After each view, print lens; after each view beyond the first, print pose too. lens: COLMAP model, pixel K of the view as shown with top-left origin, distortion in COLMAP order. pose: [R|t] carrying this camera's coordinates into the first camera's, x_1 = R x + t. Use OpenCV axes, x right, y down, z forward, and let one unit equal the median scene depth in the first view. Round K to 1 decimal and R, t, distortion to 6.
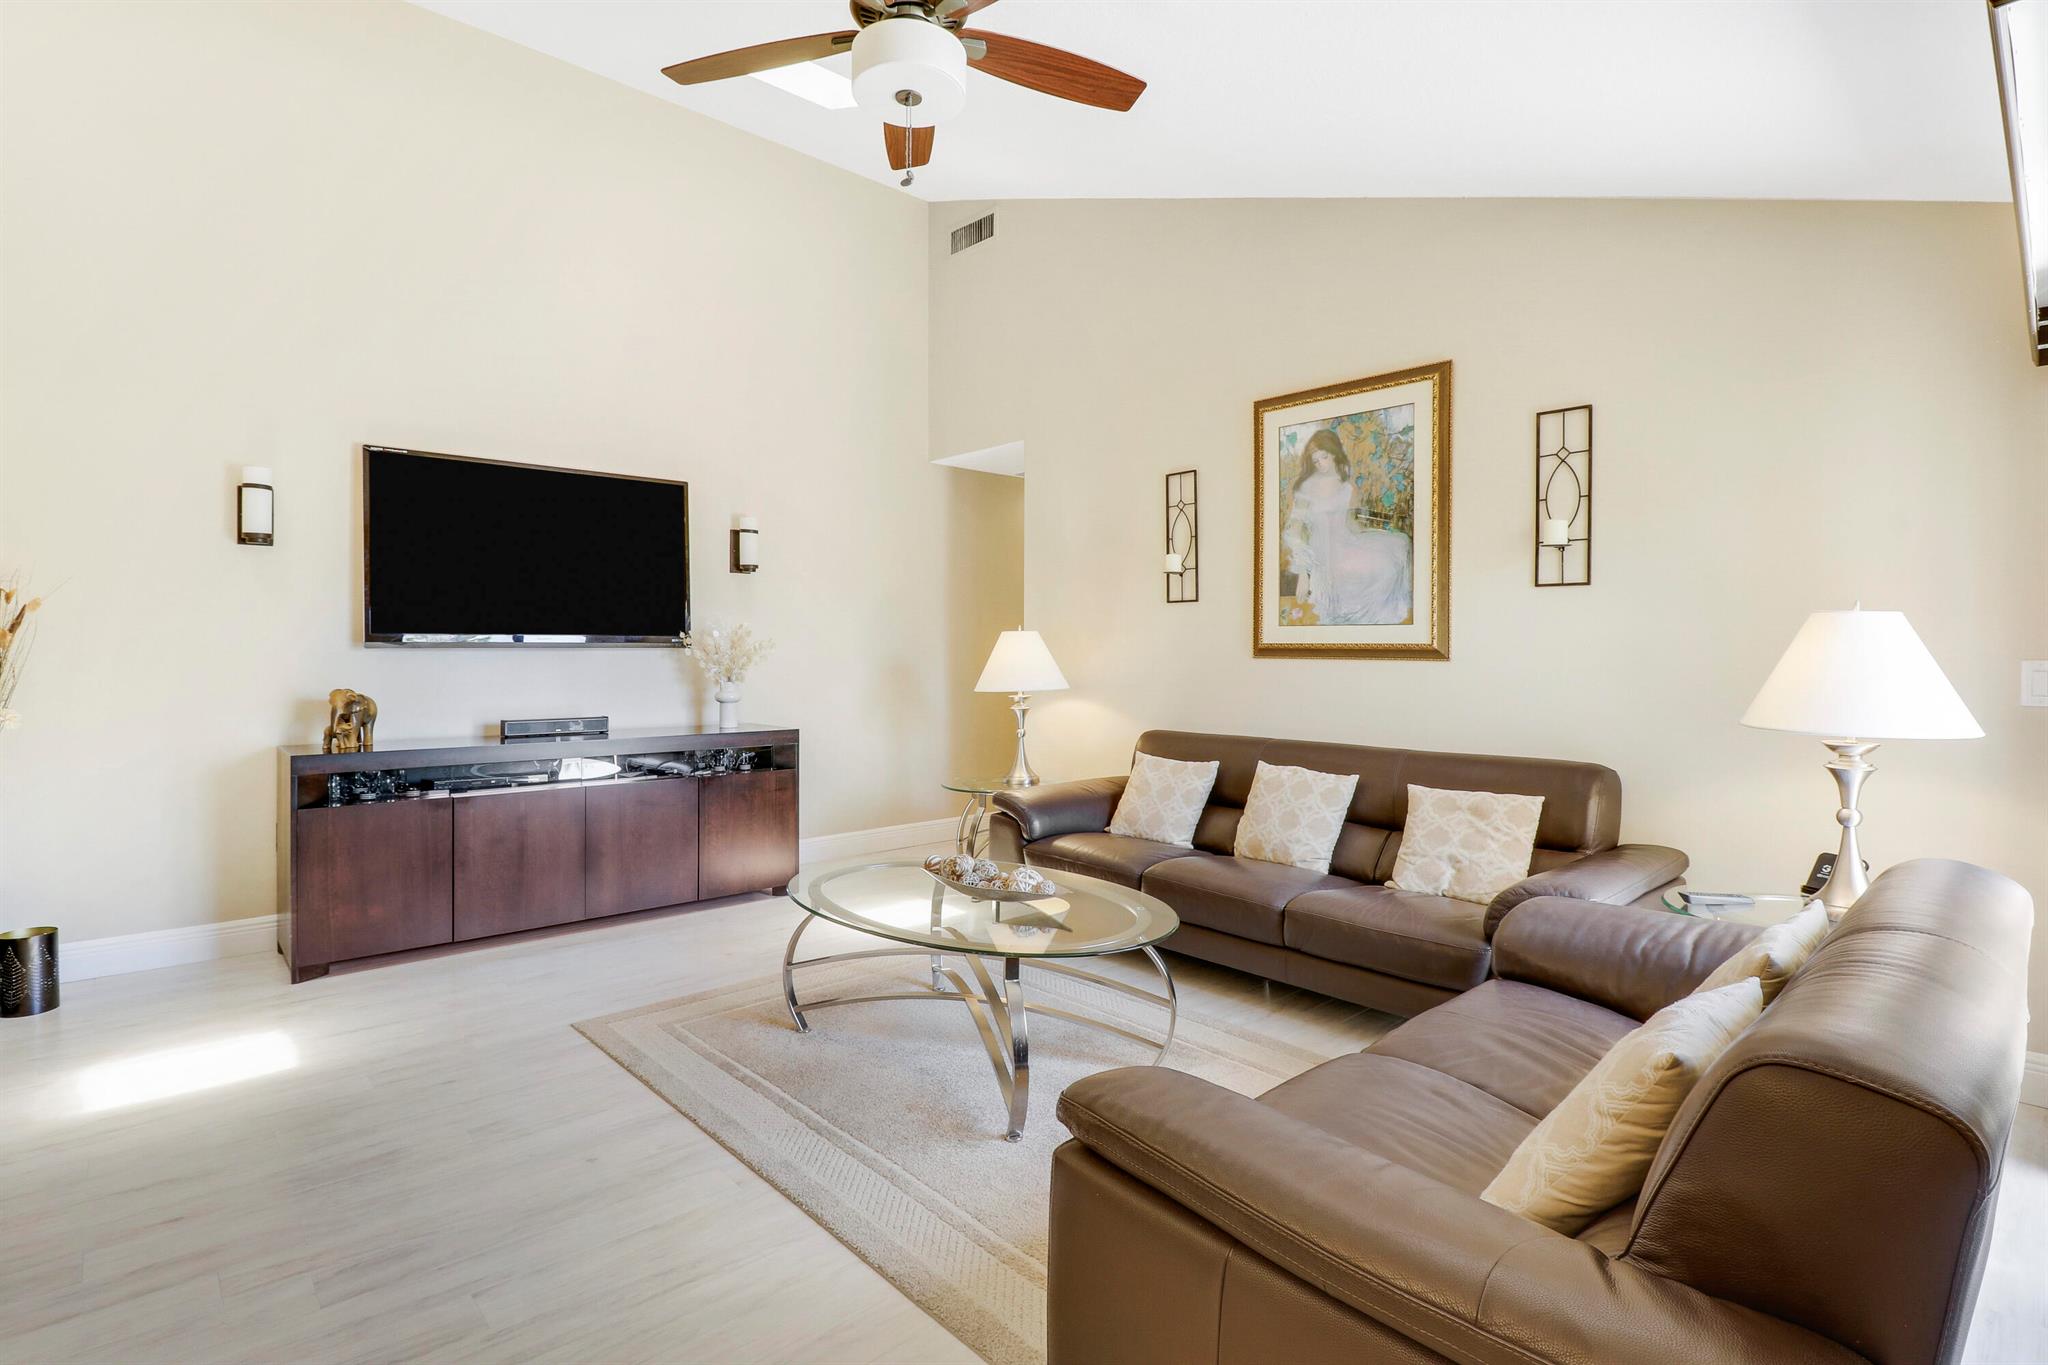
lens RADIAL K [[998.6, 0, 1022.8], [0, 998.6, 650.7], [0, 0, 1]] dist [-0.002465, -0.000417]
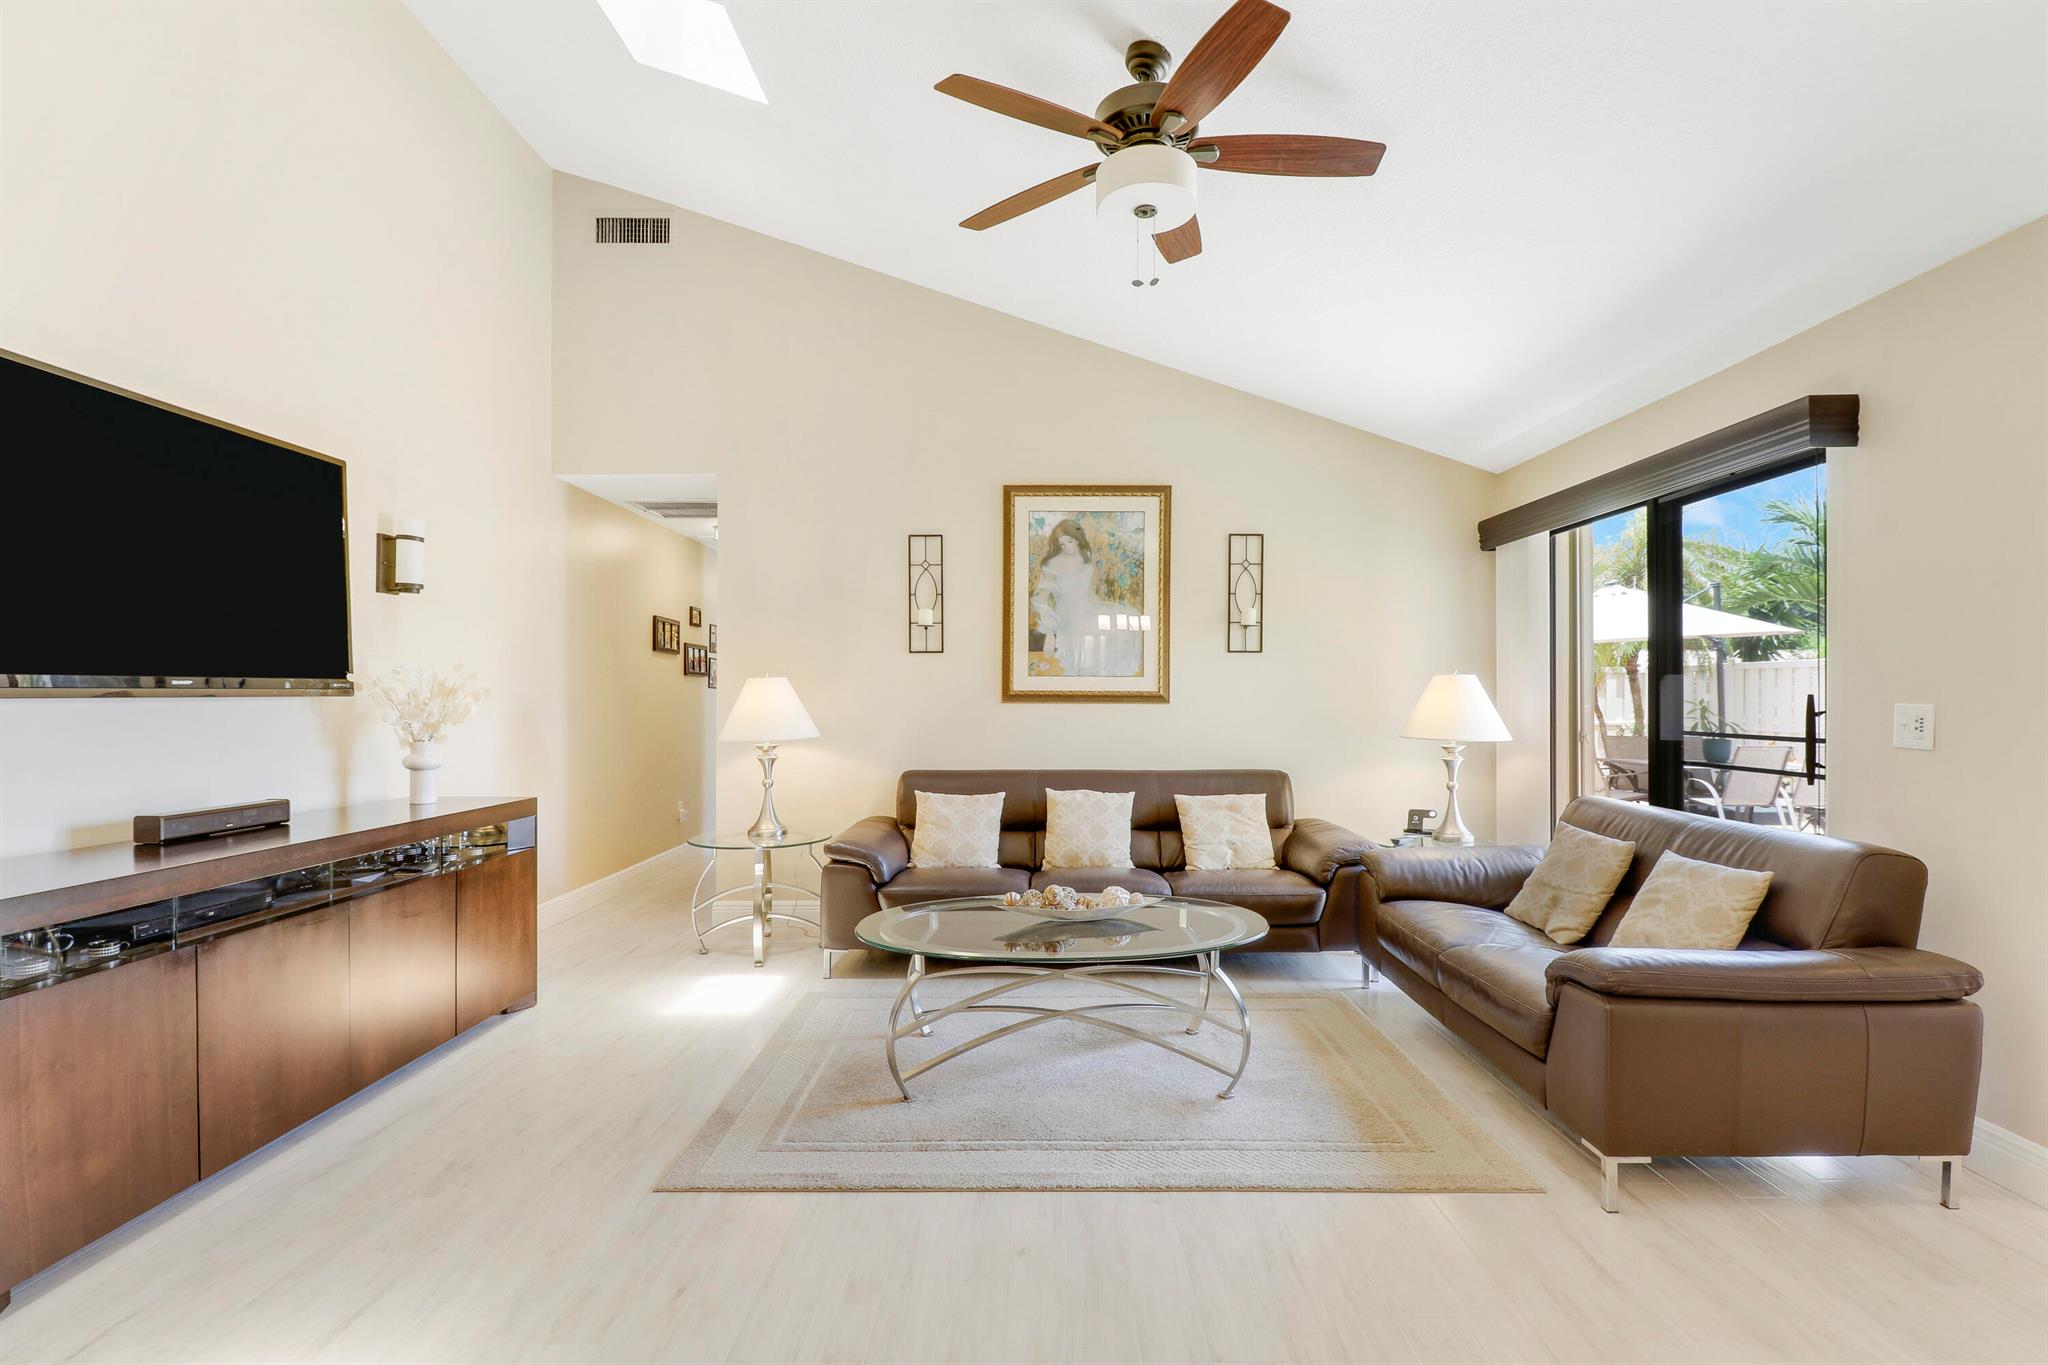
lens RADIAL K [[970.4, 0, 1024.0], [0, 970.4, 682.5], [0, 0, 1]] dist [0.001928, 0.000069]
pose [[0.678076, 0.006752, 0.734960, -0.620943], [0.002724, 0.999928, -0.011699, -0.003397], [-0.734986, 0.009935, 0.678009, 0.218139]]
